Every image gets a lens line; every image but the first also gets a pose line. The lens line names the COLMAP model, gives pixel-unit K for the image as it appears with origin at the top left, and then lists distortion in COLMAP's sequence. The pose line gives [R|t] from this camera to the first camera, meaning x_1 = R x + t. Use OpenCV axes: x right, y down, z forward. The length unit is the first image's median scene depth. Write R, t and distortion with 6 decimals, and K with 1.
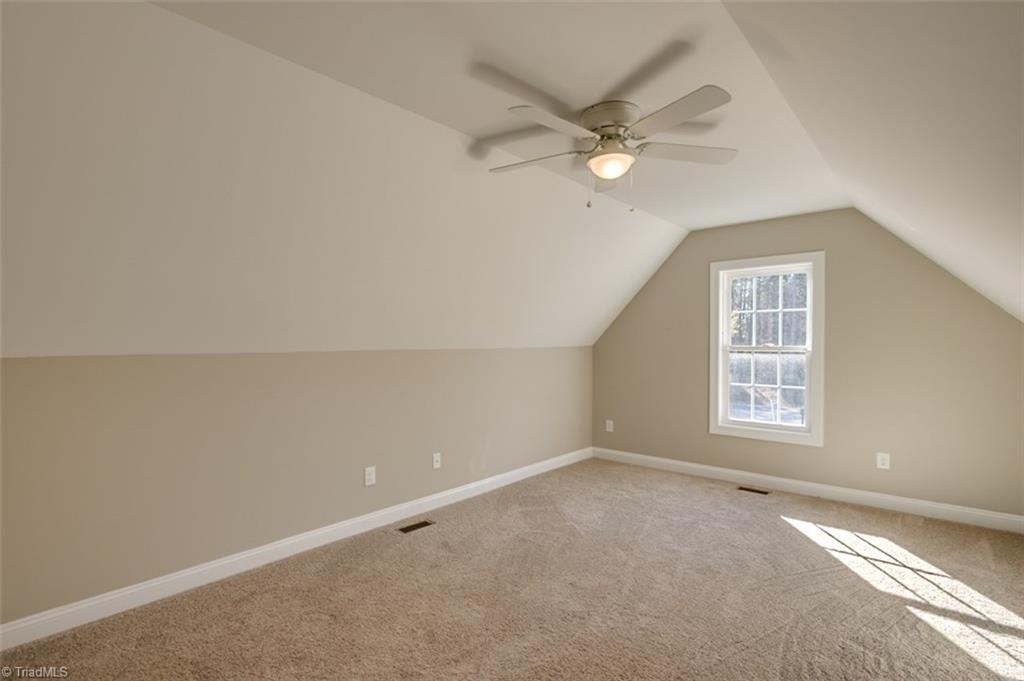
lens RADIAL K [[486.8, 0, 531.1], [0, 486.8, 354.0], [0, 0, 1]] dist [-0.001308, 0.001398]
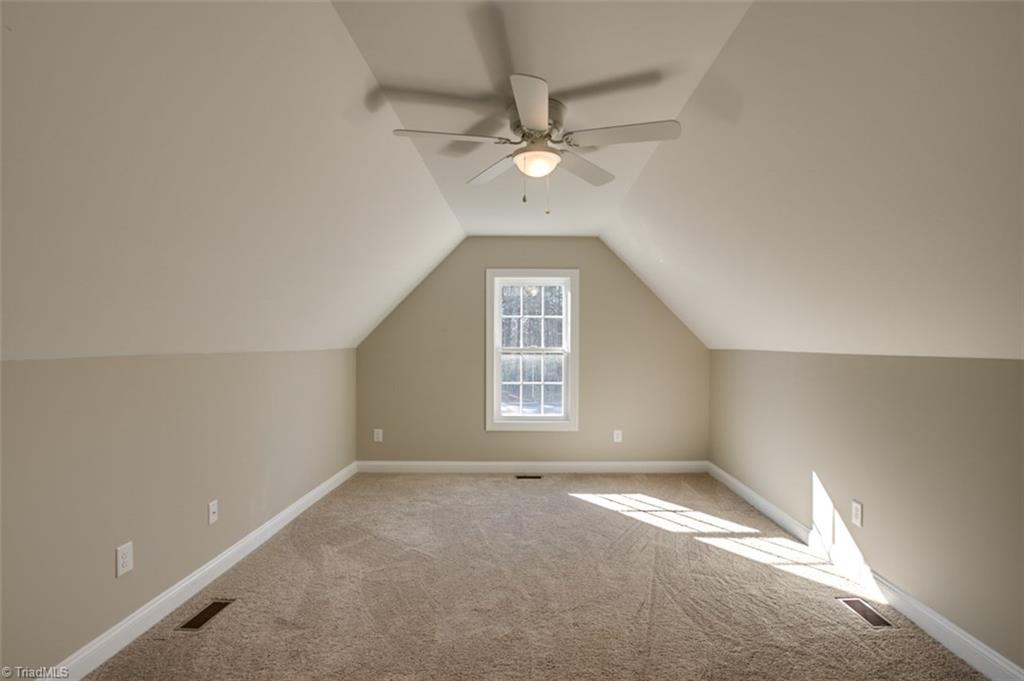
lens RADIAL K [[486.8, 0, 531.1], [0, 486.8, 354.0], [0, 0, 1]] dist [-0.001308, 0.001398]
pose [[0.754487, -0.008761, 0.656257, -0.279606], [0.010501, 0.999944, 0.001276, -0.003529], [-0.656231, 0.005929, 0.754537, 0.156361]]
